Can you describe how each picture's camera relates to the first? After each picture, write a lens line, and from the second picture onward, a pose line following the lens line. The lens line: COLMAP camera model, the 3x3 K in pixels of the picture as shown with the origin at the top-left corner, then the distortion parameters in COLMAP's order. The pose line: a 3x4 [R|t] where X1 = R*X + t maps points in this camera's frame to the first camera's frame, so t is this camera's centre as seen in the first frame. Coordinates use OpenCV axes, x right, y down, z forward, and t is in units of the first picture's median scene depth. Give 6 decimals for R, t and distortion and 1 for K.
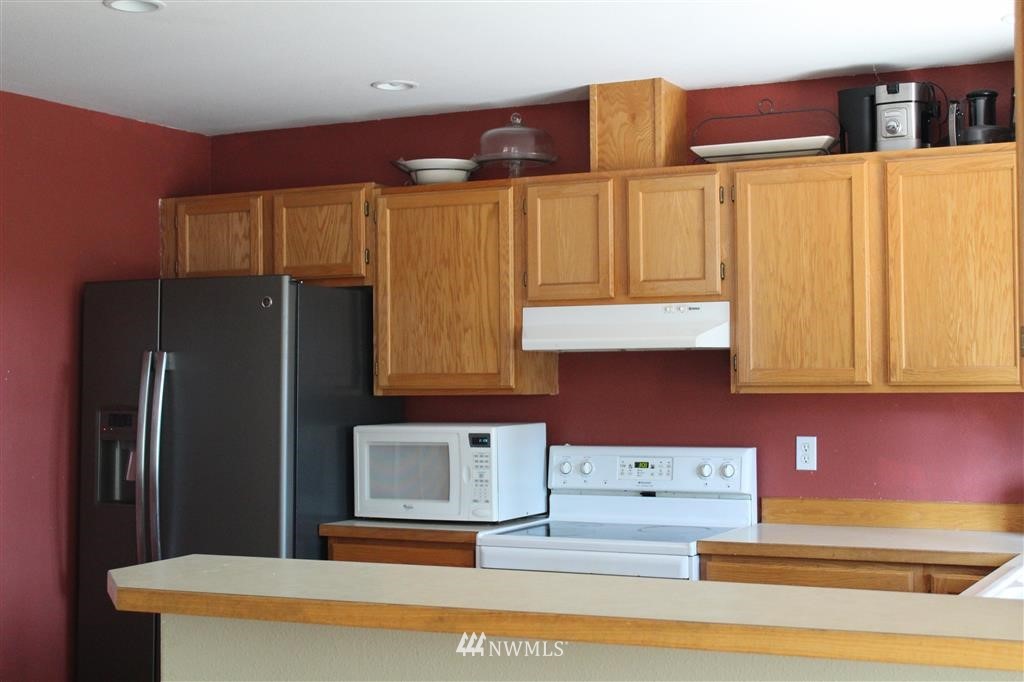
lens RADIAL K [[1654.2, 0, 512.0], [0, 1654.2, 341.0], [0, 0, 1]] dist [-0.017300, -0.007469]
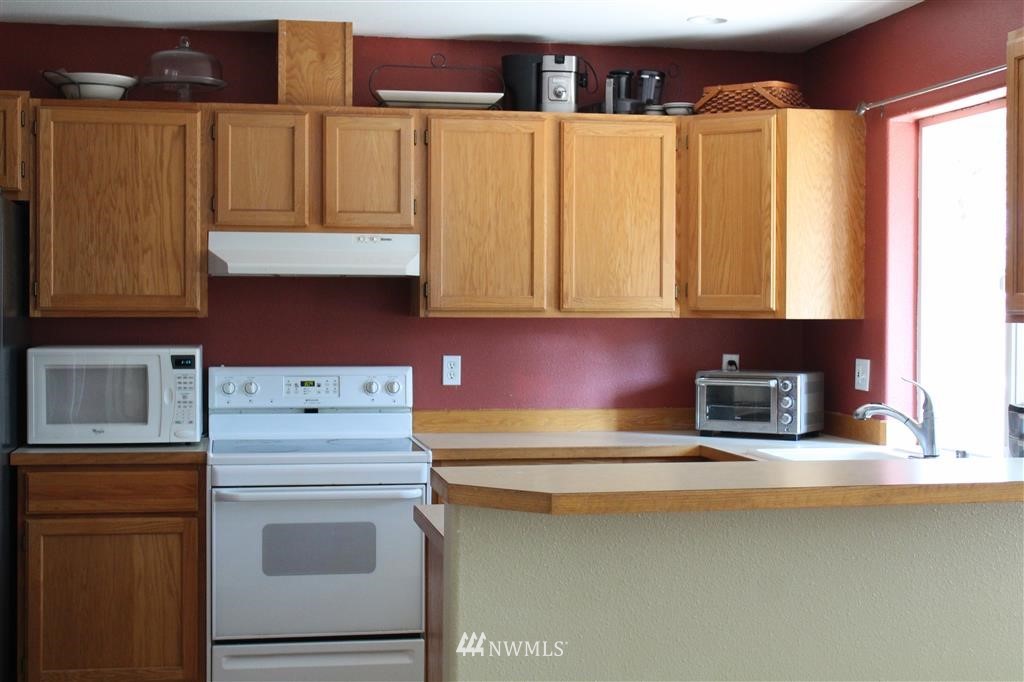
lens RADIAL K [[1605.7, 0, 512.0], [0, 1605.7, 341.0], [0, 0, 1]] dist [-0.014700, 0.052868]
pose [[0.773779, -0.001937, 0.633452, -0.486861], [-0.025320, 0.999102, 0.033984, 0.009119], [-0.632949, -0.042335, 0.773035, 0.120145]]
